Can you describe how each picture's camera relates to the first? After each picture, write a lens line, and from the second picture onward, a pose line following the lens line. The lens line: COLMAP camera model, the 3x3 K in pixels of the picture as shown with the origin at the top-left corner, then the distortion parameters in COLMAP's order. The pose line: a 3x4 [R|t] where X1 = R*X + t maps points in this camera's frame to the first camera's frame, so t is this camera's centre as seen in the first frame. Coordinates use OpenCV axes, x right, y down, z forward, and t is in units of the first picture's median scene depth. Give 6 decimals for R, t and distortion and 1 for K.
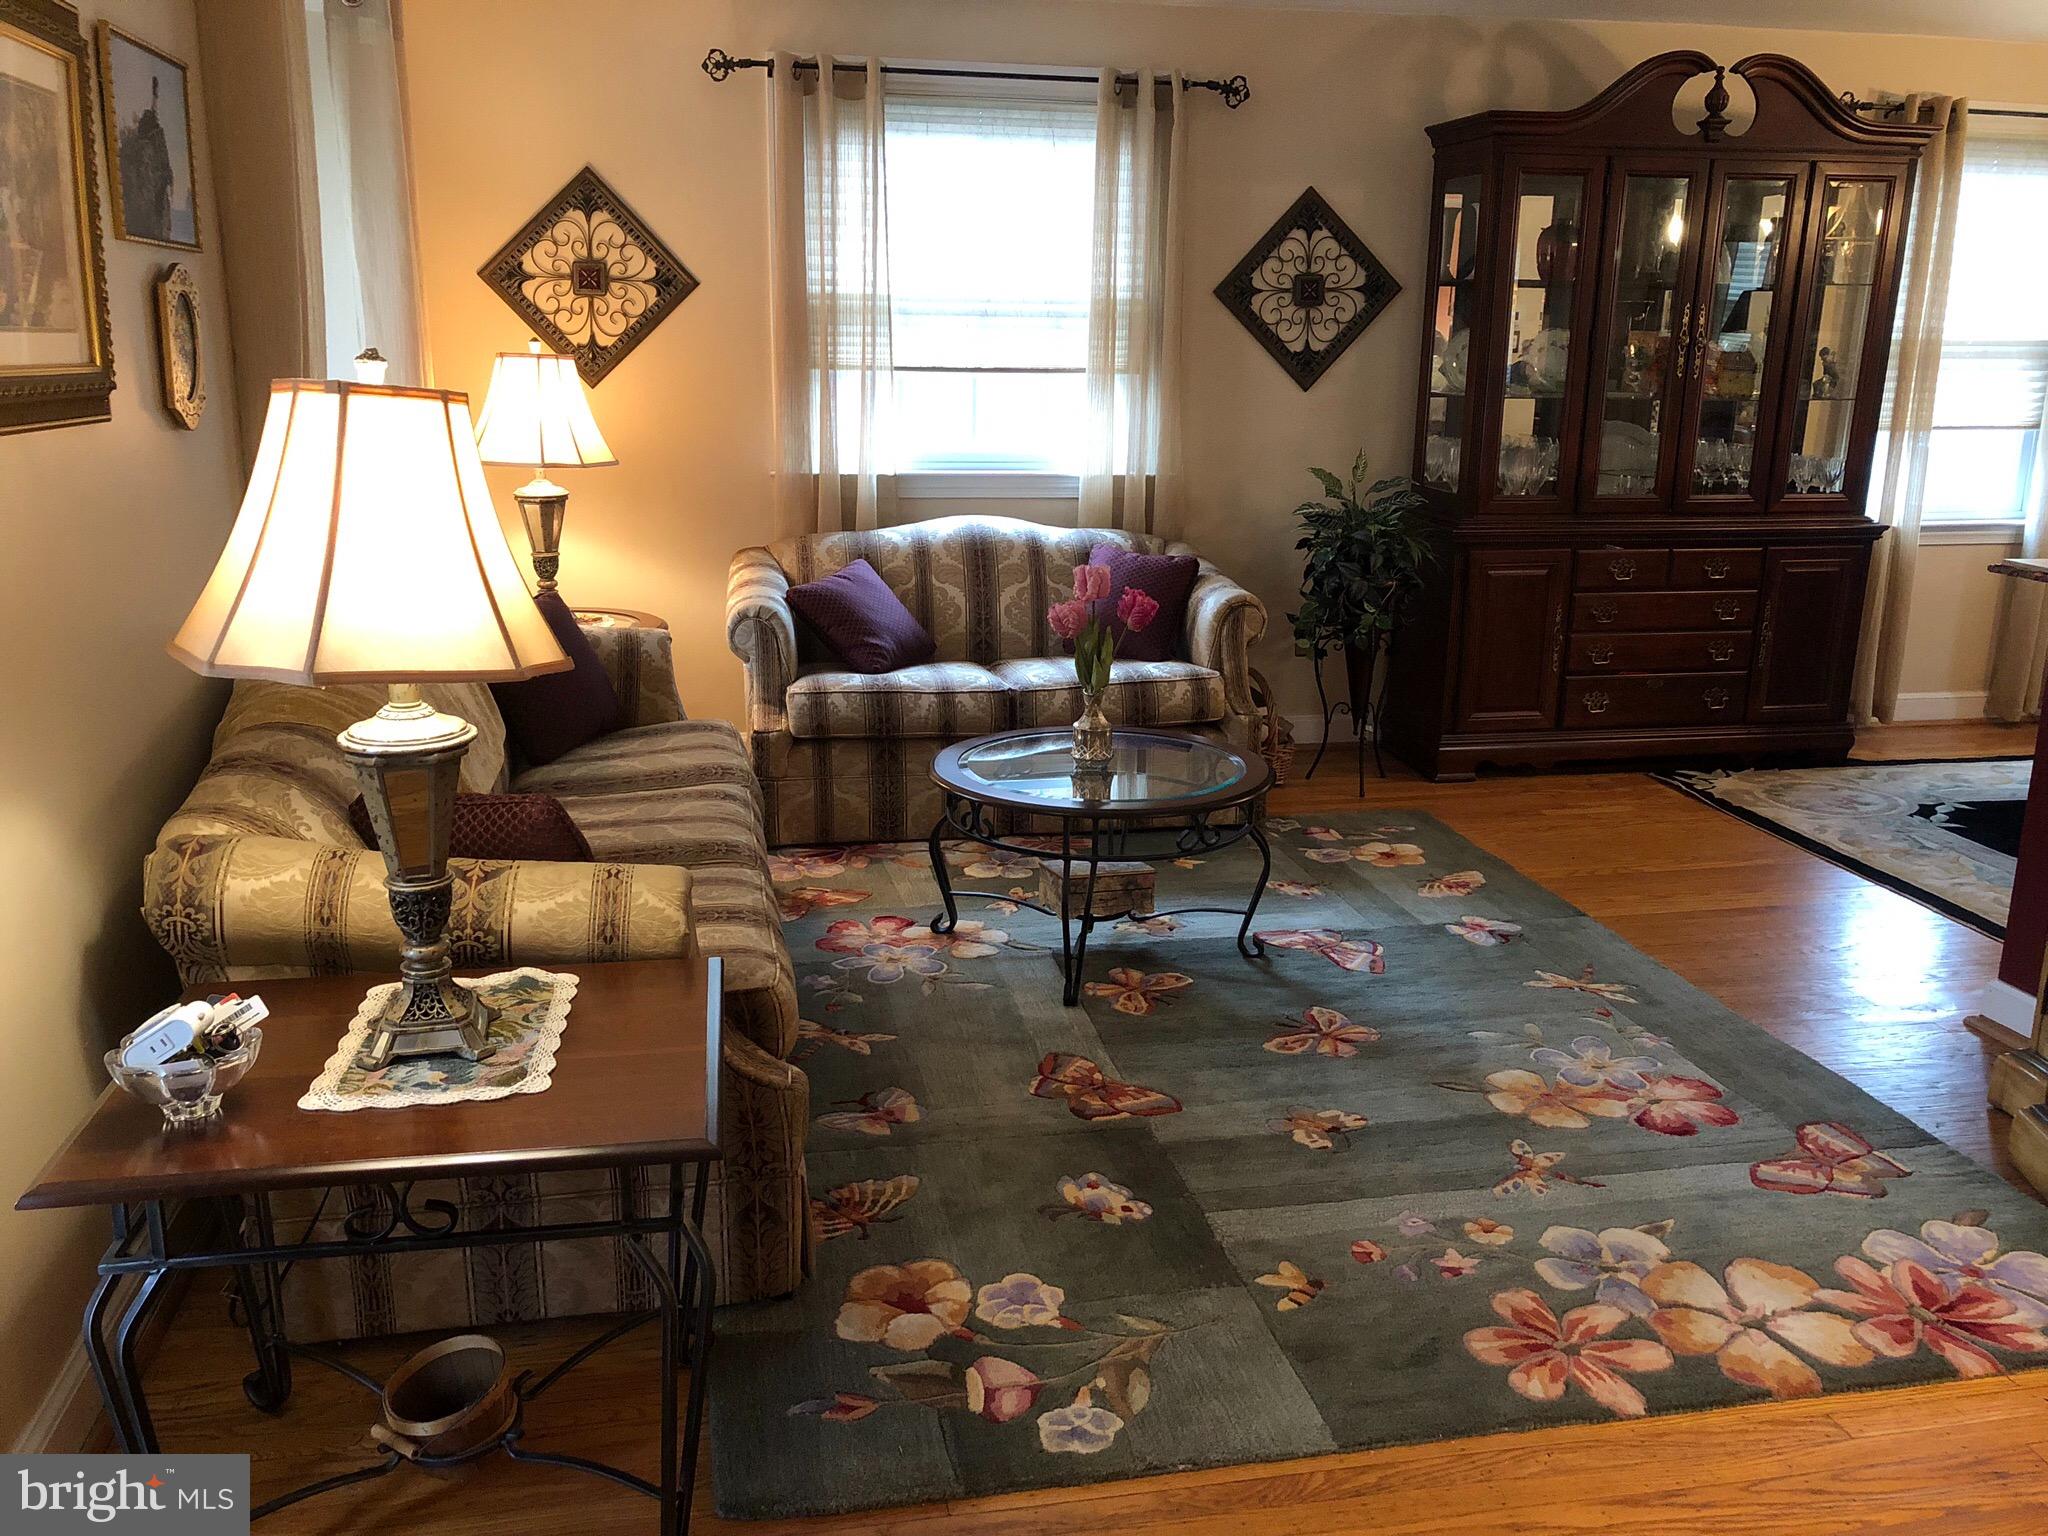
lens RADIAL K [[1689.4, 0, 1024.4], [0, 1689.4, 765.5], [0, 0, 1]] dist [0.001659, -0.032878]
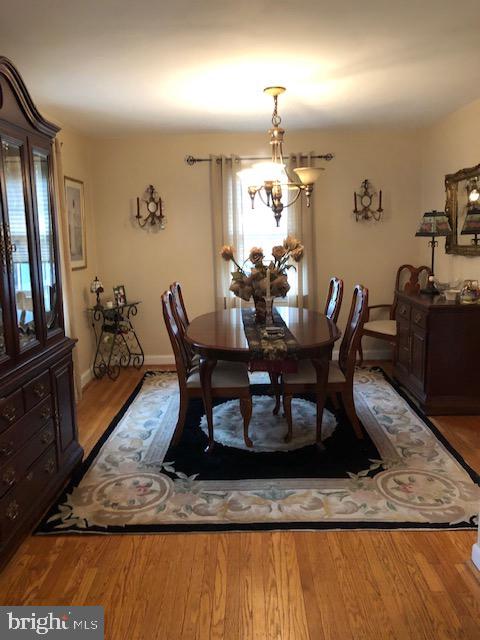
lens RADIAL K [[527.9, 0, 241.2], [0, 527.9, 318.9], [0, 0, 1]] dist [0.001659, -0.032878]
pose [[0.196025, -0.180252, 0.963890, -0.002535], [0.267646, 0.955473, 0.124247, -0.193087], [-0.943366, 0.233626, 0.235540, 0.720546]]
